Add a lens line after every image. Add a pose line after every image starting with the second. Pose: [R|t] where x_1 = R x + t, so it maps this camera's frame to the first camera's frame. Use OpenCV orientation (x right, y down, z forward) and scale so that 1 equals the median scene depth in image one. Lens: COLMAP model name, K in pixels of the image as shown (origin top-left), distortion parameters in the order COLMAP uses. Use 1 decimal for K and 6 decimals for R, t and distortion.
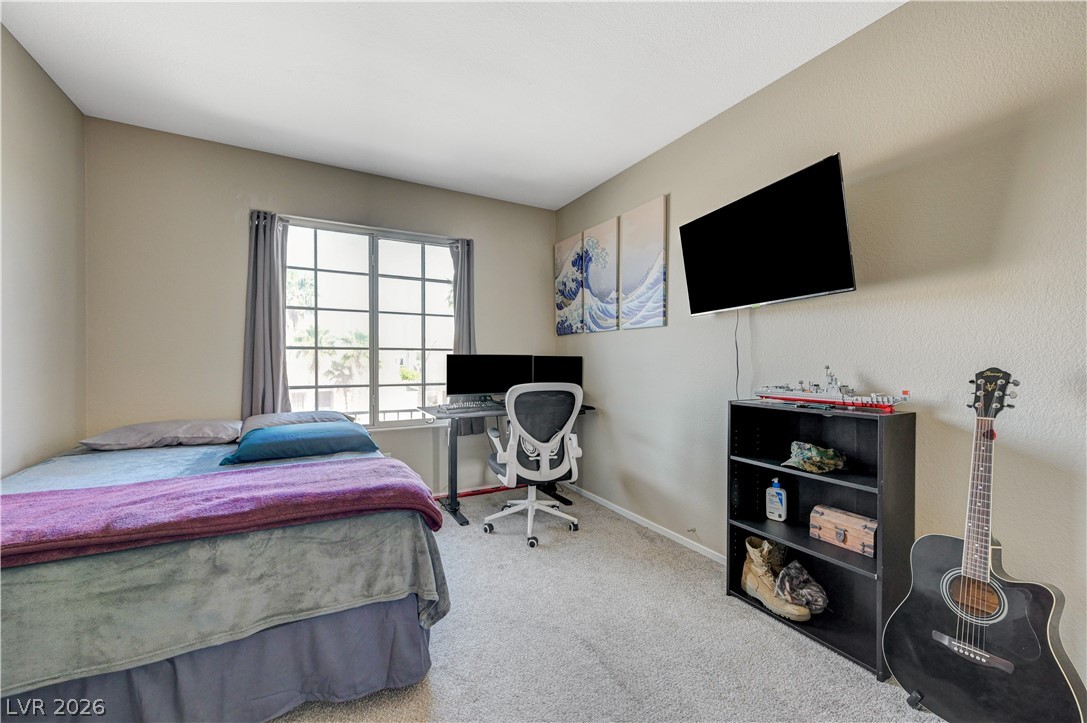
lens RADIAL K [[426.6, 0, 551.5], [0, 426.6, 364.3], [0, 0, 1]] dist [0.003825, 0.000293]
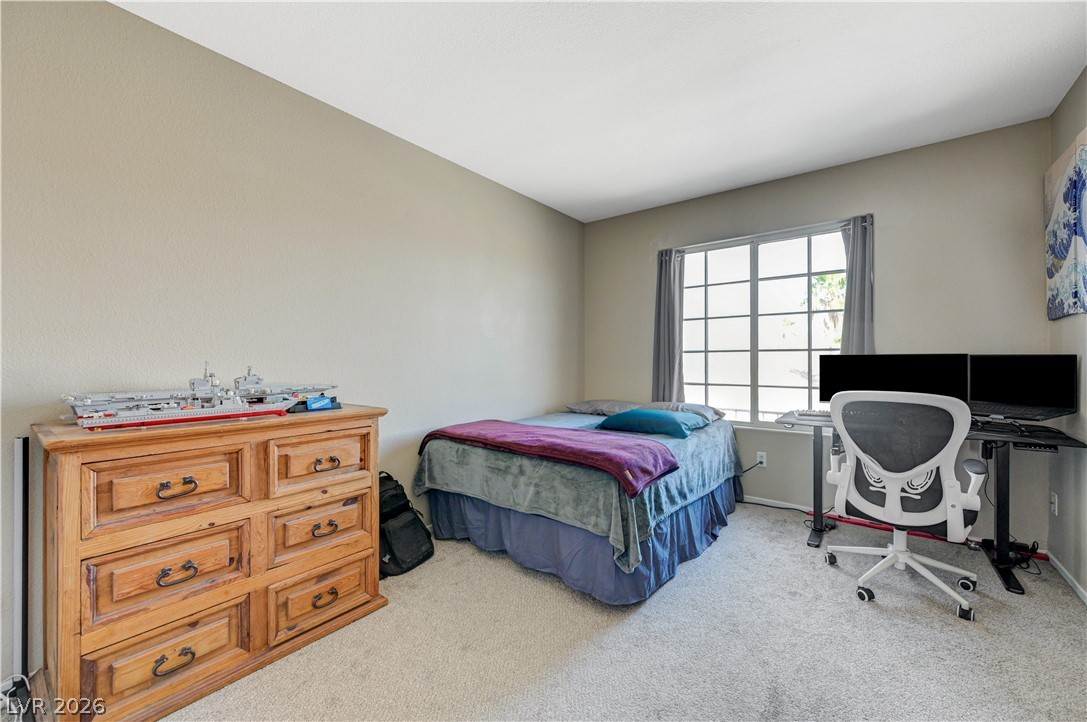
lens RADIAL K [[426.6, 0, 551.5], [0, 426.6, 363.8], [0, 0, 1]] dist [0.003825, 0.000293]
pose [[0.402659, 0.003302, -0.915344, 0.346030], [-0.007625, 0.999971, 0.000253, -0.000653], [0.915318, 0.006878, 0.402672, 0.123683]]
